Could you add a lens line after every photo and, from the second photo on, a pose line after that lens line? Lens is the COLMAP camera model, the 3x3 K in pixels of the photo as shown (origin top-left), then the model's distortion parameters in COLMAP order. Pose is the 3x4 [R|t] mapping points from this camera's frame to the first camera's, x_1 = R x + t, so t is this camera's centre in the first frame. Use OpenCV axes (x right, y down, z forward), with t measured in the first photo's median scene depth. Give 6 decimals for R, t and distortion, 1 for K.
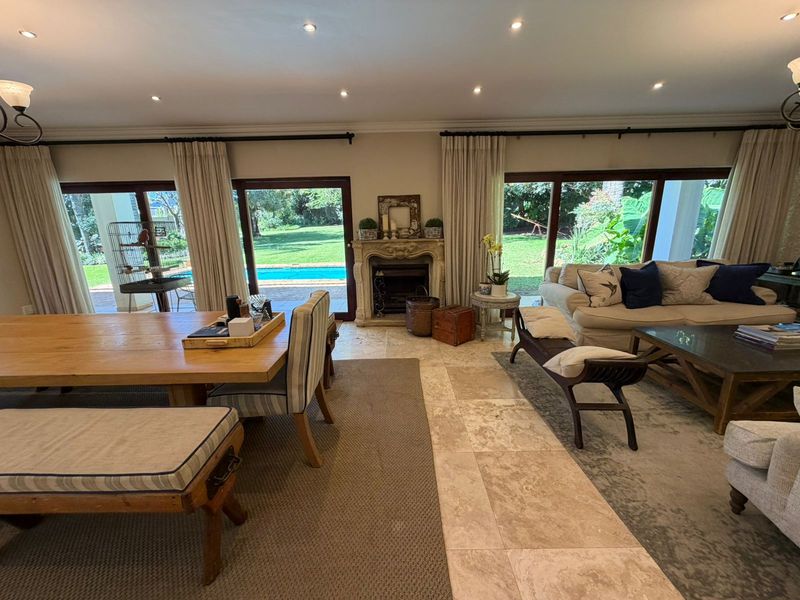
lens RADIAL K [[317.2, 0, 397.8], [0, 317.2, 294.4], [0, 0, 1]] dist [0.001155, 0.000168]
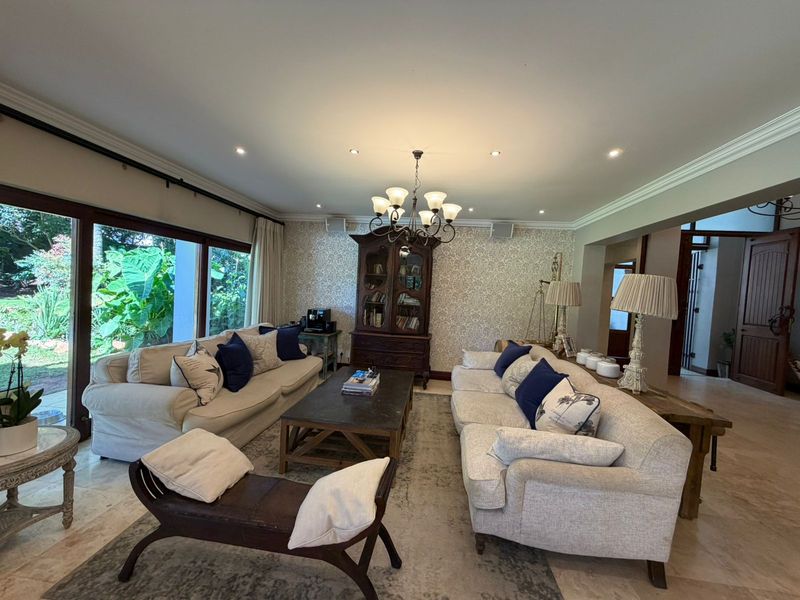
lens RADIAL K [[317.2, 0, 399.9], [0, 317.2, 300.9], [0, 0, 1]] dist [0.001155, 0.000168]
pose [[0.122904, -0.010328, 0.992365, -0.052354], [0.161378, 0.986845, -0.009716, -0.111981], [-0.979210, 0.161340, 0.122954, 0.418636]]
